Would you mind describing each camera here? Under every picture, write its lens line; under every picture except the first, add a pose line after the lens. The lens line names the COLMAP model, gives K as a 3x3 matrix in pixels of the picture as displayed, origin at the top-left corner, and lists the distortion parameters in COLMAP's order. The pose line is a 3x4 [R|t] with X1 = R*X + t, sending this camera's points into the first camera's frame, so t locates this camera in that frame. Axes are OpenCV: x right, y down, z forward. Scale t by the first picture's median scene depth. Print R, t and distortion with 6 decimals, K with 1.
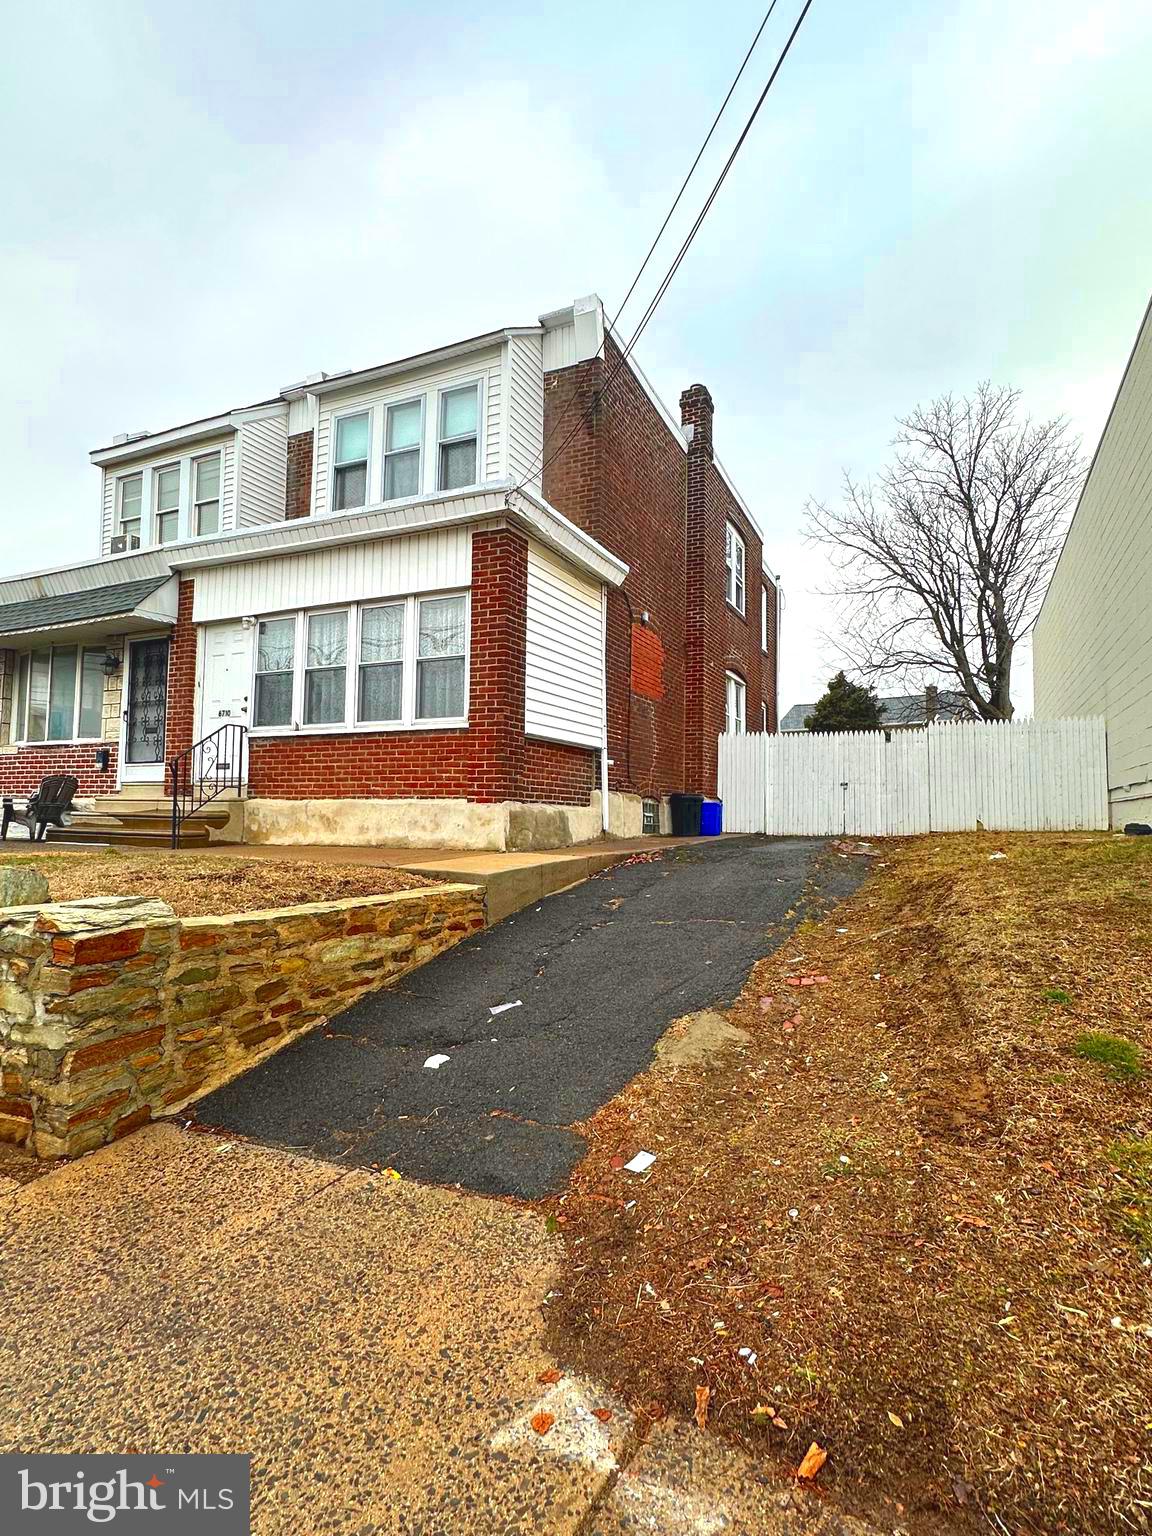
lens RADIAL K [[797.7, 0, 580.2], [0, 797.7, 763.9], [0, 0, 1]] dist [-0.001112, 0.000189]
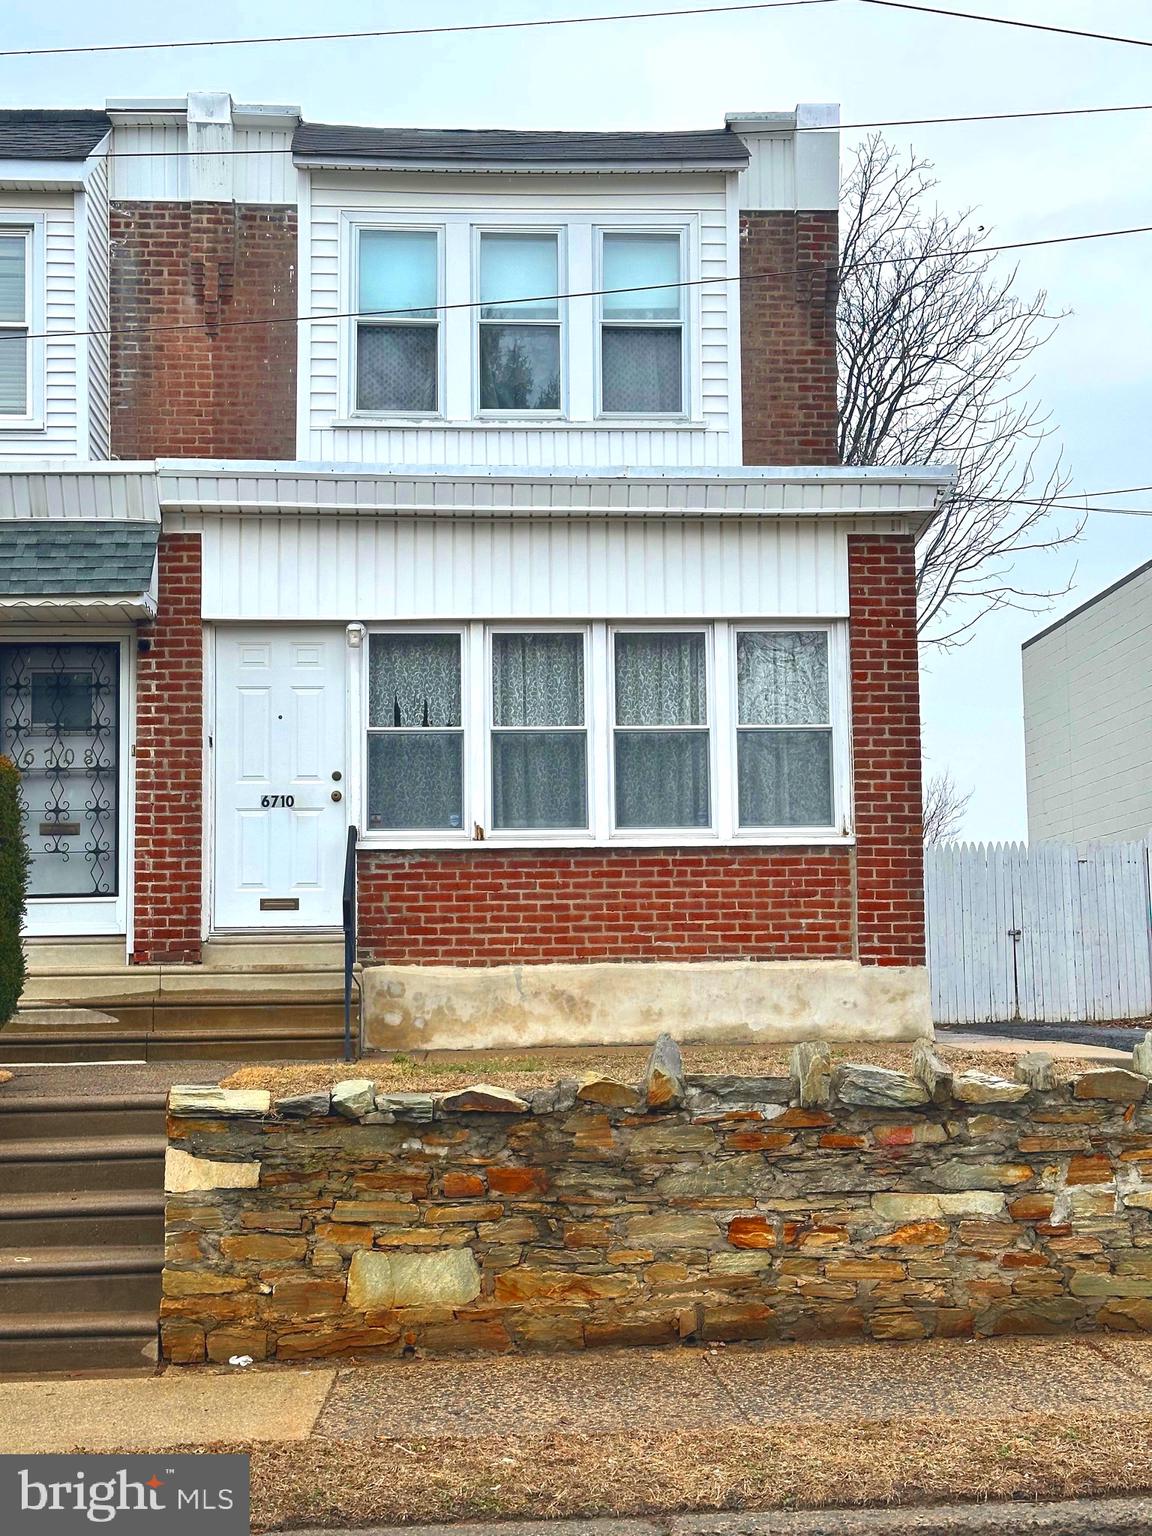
lens RADIAL K [[2126.0, 0, 573.6], [0, 2126.0, 770.9], [0, 0, 1]] dist [0.126022, 0.000000]
pose [[0.881474, 0.030573, 0.471242, -0.991149], [-0.007251, 0.998661, -0.051228, -0.014693], [-0.472177, 0.041740, 0.880515, -0.327261]]
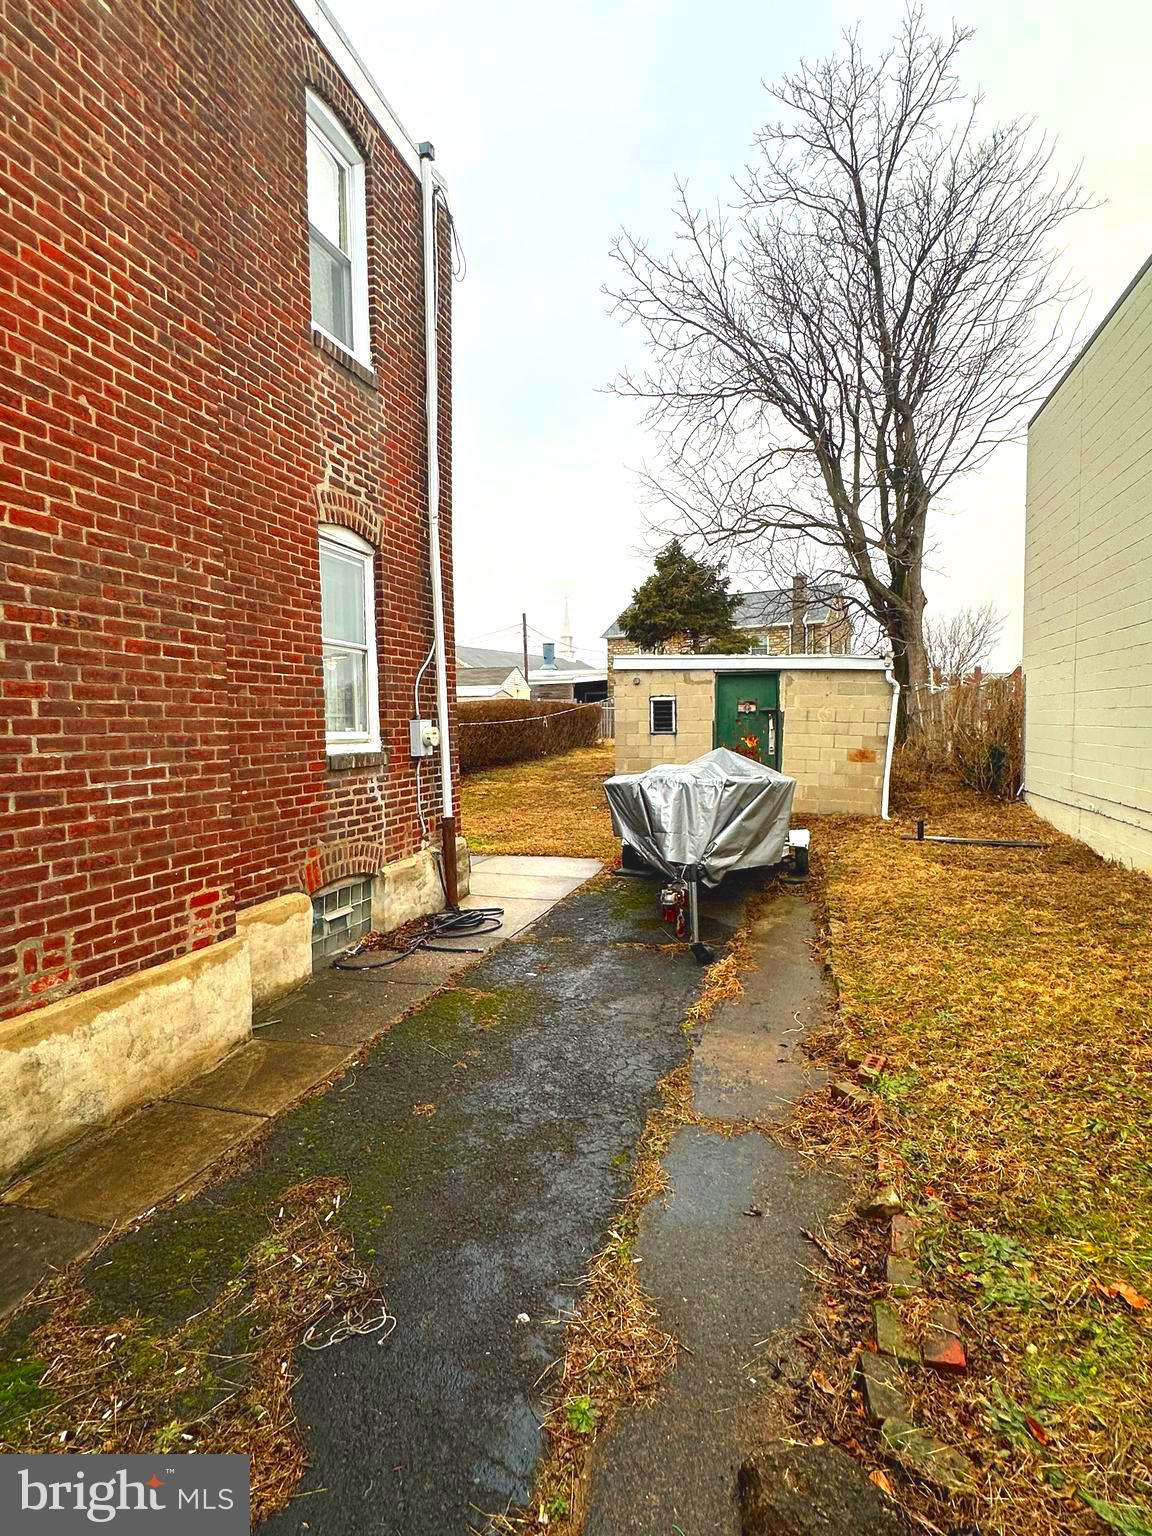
lens RADIAL K [[797.7, 0, 572.4], [0, 797.7, 765.1], [0, 0, 1]] dist [-0.001112, 0.000189]
pose [[0.987599, -0.031663, 0.153770, 0.203400], [0.013963, 0.993285, 0.114850, -0.017286], [-0.156374, -0.111278, 0.981409, 0.526353]]
